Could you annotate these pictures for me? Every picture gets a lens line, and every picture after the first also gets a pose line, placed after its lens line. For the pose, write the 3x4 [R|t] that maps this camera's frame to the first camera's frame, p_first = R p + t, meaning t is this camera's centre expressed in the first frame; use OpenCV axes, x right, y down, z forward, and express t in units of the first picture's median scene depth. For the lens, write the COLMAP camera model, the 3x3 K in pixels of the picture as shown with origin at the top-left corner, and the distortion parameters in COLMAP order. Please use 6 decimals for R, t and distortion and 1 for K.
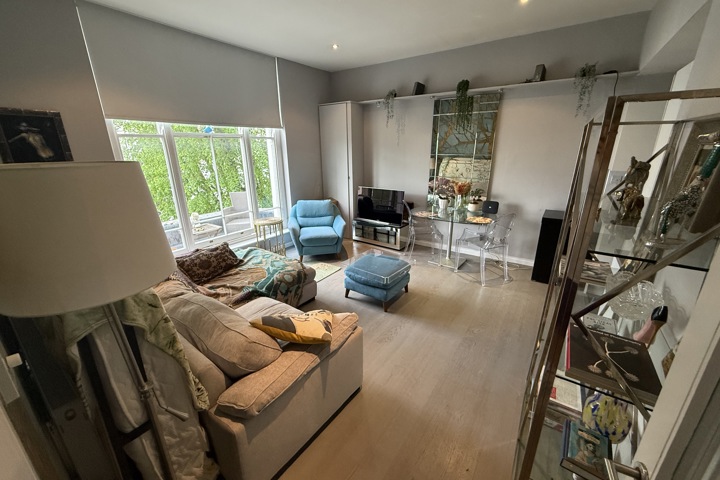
lens RADIAL K [[285.9, 0, 360.0], [0, 285.9, 240.0], [0, 0, 1]] dist [0.001420, 0.000424]
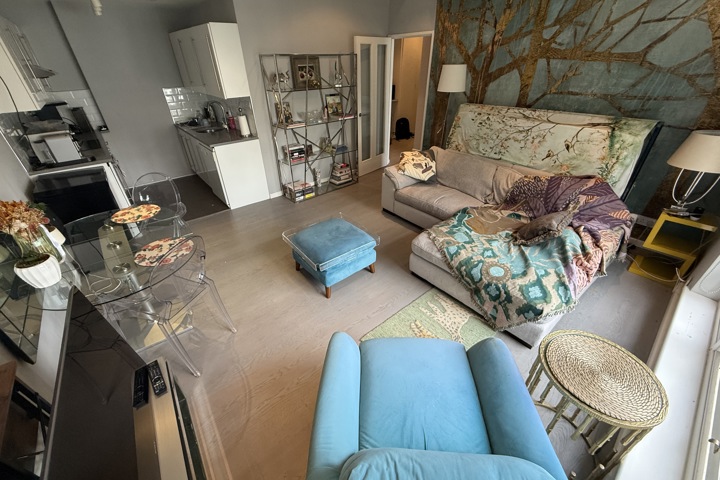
lens RADIAL K [[285.9, 0, 360.0], [0, 285.9, 240.0], [0, 0, 1]] dist [0.001420, 0.000424]
pose [[-0.967383, -0.118796, 0.223734, -0.155783], [0.097513, 0.640522, 0.761724, -0.414257], [-0.233796, 0.758696, -0.608046, 1.224134]]
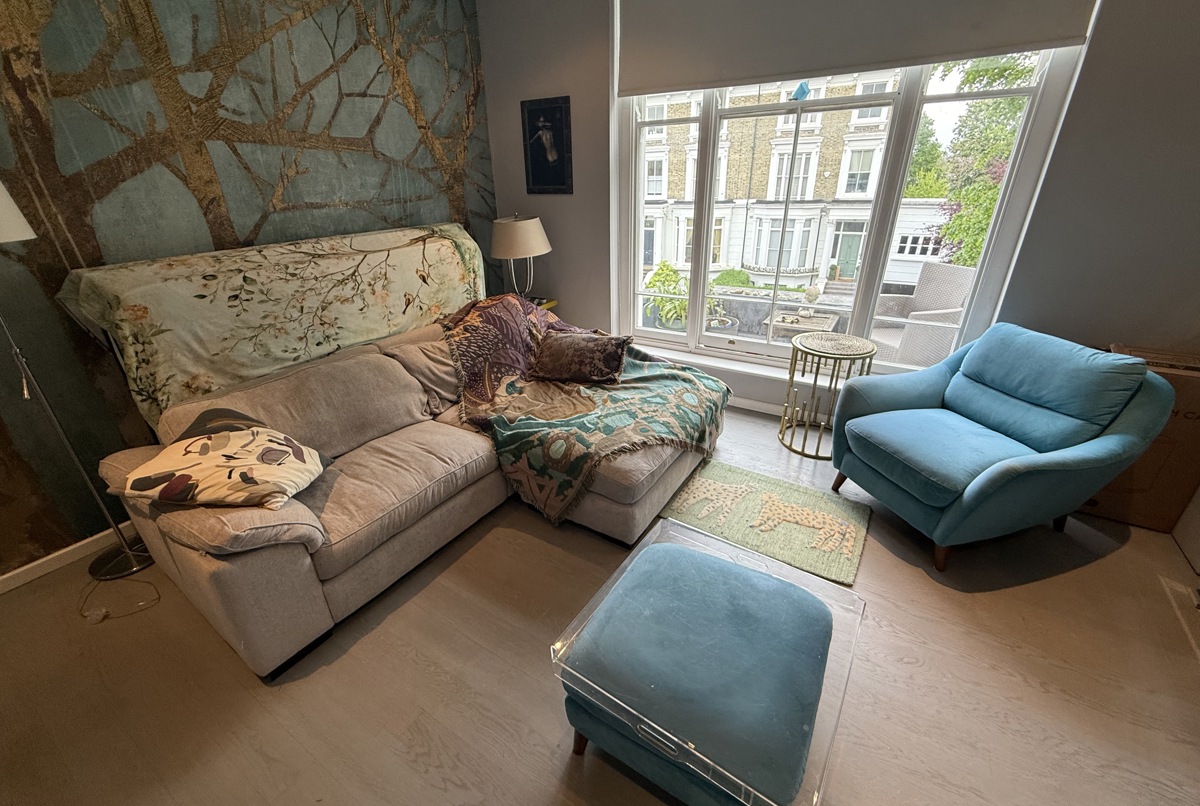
lens RADIAL K [[484.5, 0, 600.0], [0, 484.5, 403.0], [0, 0, 1]] dist [0.001424, 0.000504]
pose [[0.054158, 0.430484, -0.900972, 0.286042], [-0.286477, 0.871063, 0.398973, -0.177488], [0.956555, 0.236500, 0.170498, 0.674402]]
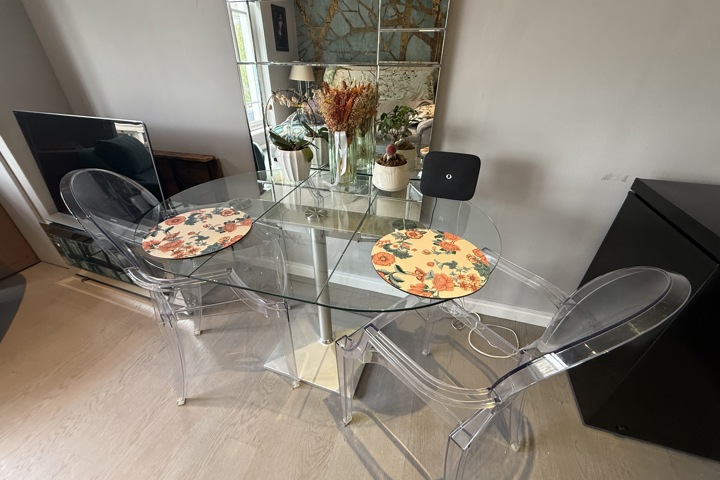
lens RADIAL K [[285.9, 0, 360.0], [0, 285.9, 240.0], [0, 0, 1]] dist [0.001420, 0.000424]
pose [[0.949800, -0.141683, 0.278935, 0.296565], [0.076714, 0.969830, 0.231398, -0.127184], [-0.303305, -0.198383, 0.932014, 0.775716]]
